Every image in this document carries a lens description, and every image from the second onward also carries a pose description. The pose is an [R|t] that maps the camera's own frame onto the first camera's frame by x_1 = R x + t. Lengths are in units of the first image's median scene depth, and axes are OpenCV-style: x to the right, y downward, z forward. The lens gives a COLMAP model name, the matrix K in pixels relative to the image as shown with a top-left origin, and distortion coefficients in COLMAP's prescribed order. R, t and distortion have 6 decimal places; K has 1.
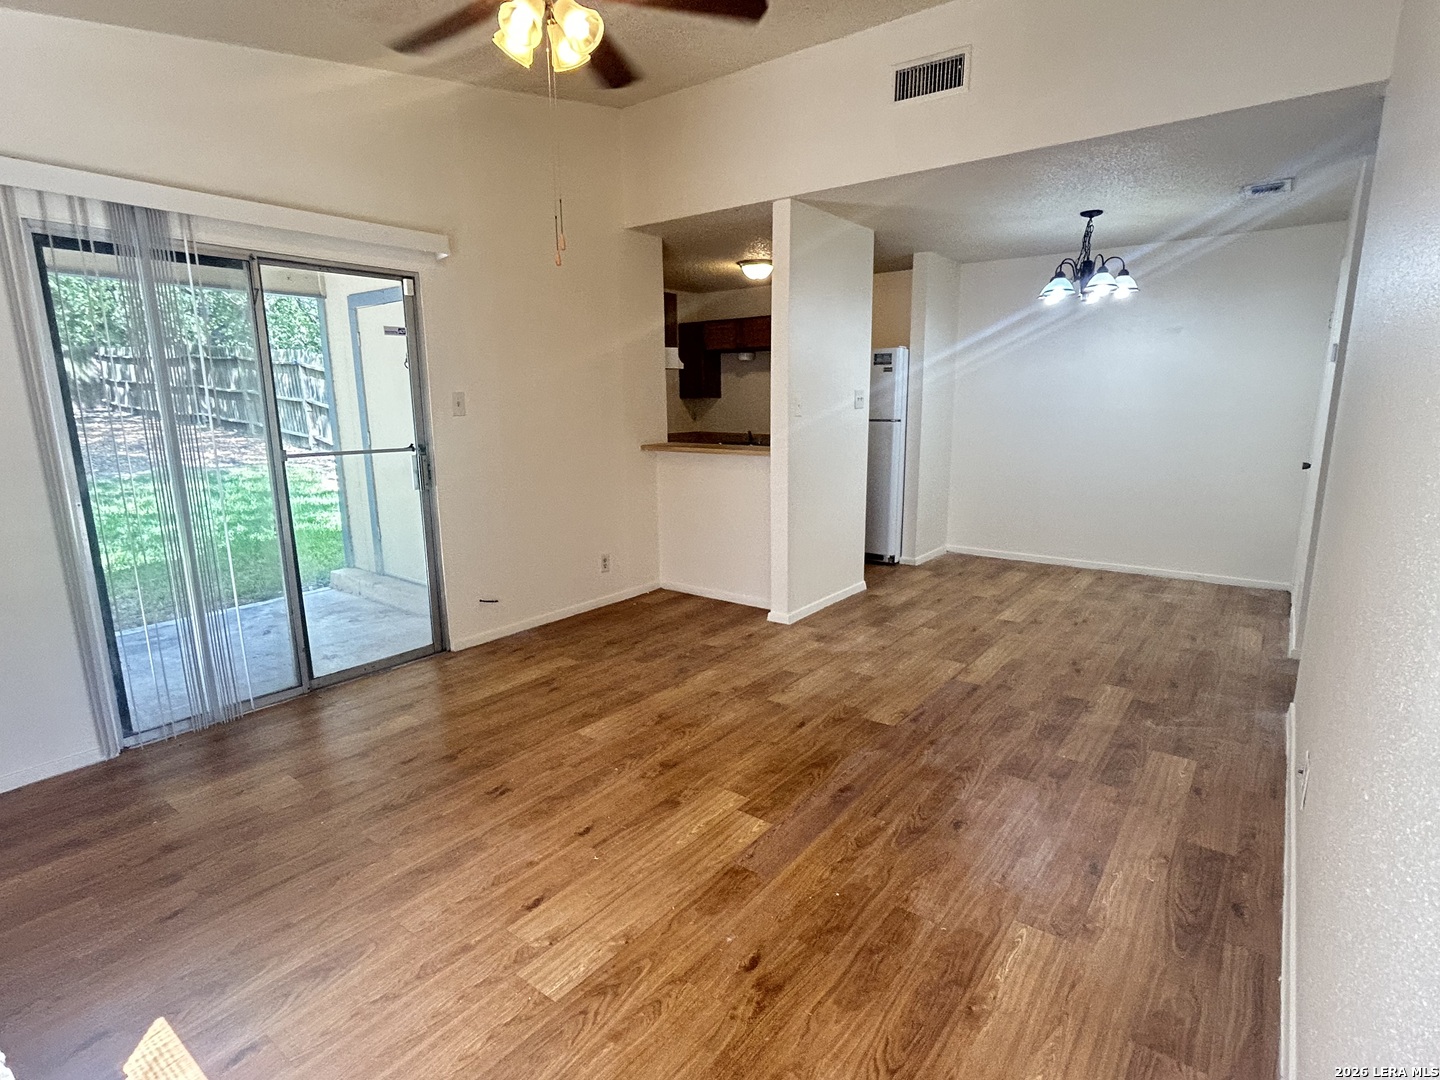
lens RADIAL K [[745.5, 0, 720.0], [0, 745.5, 540.0], [0, 0, 1]] dist [-0.000798, 0.000134]
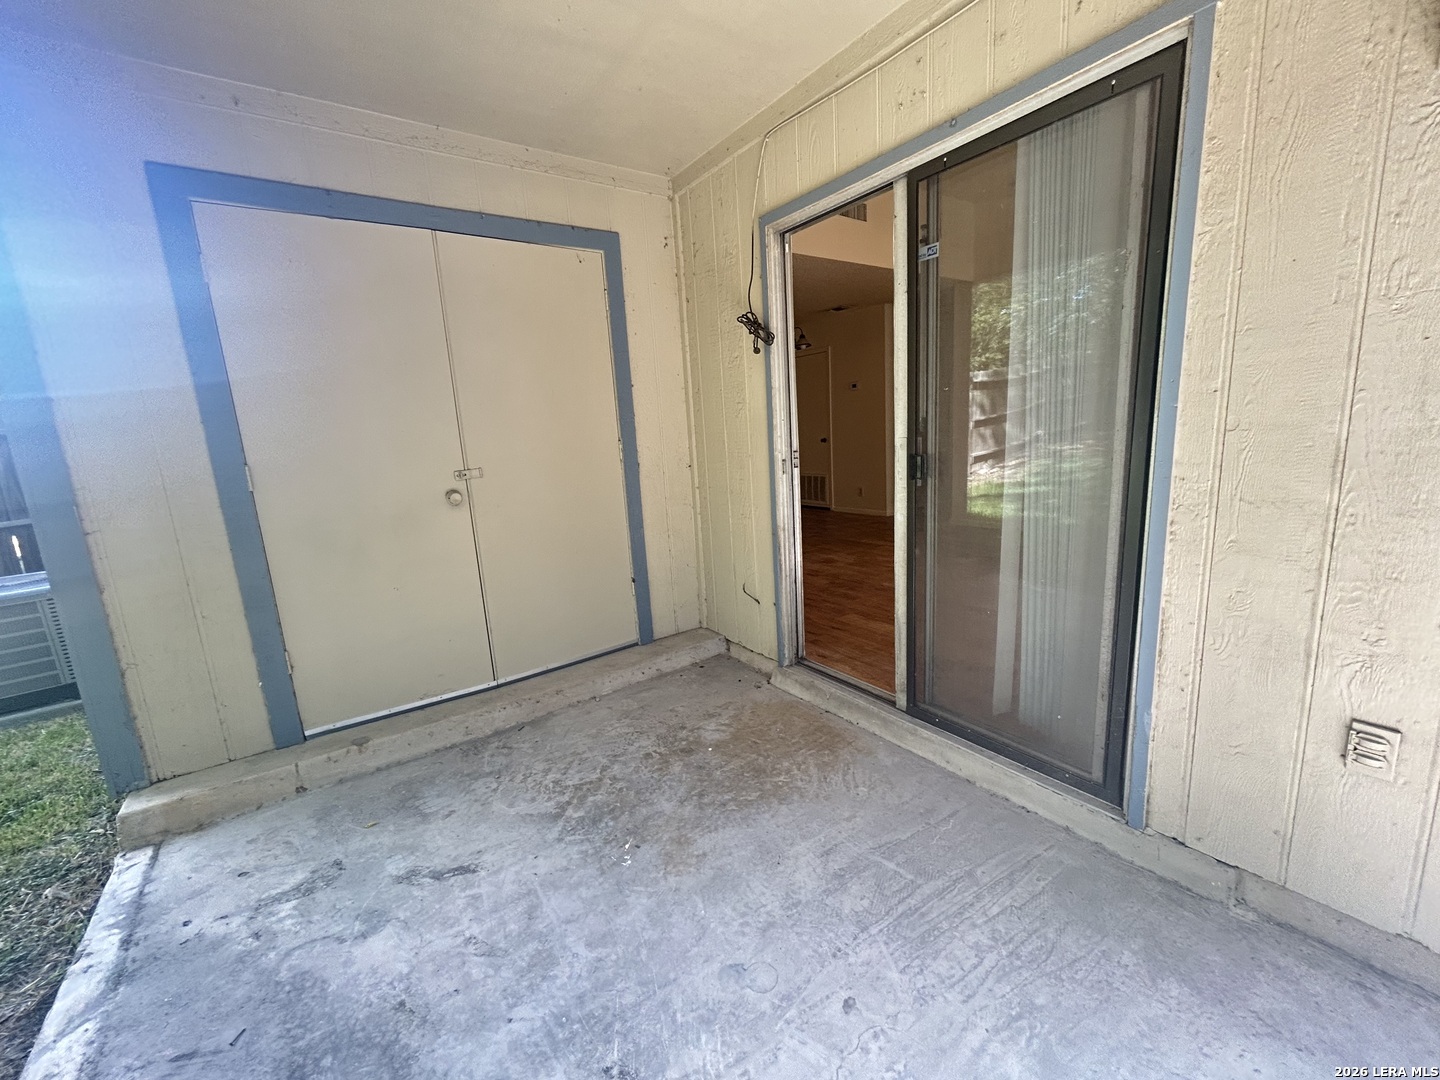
lens RADIAL K [[581.7, 0, 720.0], [0, 581.7, 540.0], [0, 0, 1]] dist [-0.000560, 0.000120]
pose [[0.304622, -0.186921, 0.933952, -1.376931], [0.231862, 0.965610, 0.117632, -0.129870], [-0.923821, 0.180715, 0.337487, 1.104230]]
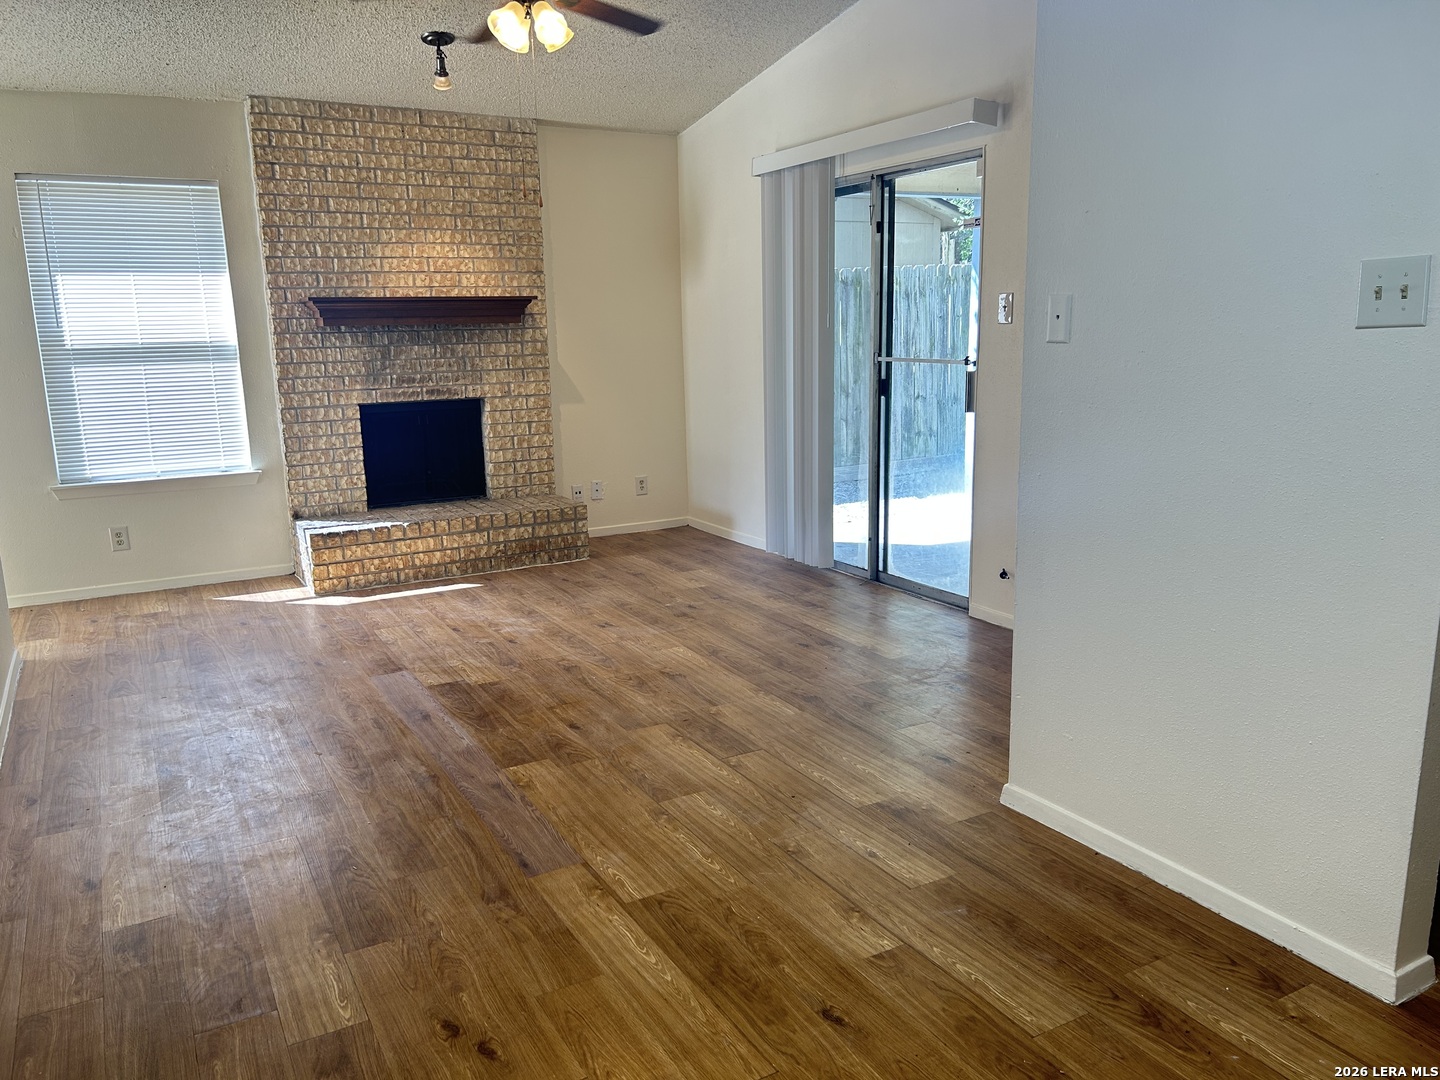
lens RADIAL K [[1074.3, 0, 720.0], [0, 1074.3, 540.0], [0, 0, 1]] dist [0.029337, -0.004651]
pose [[-0.388821, 0.204667, -0.898292, 1.039377], [-0.151454, 0.947549, 0.281446, -0.286781], [0.908779, 0.245483, -0.337430, 1.485201]]
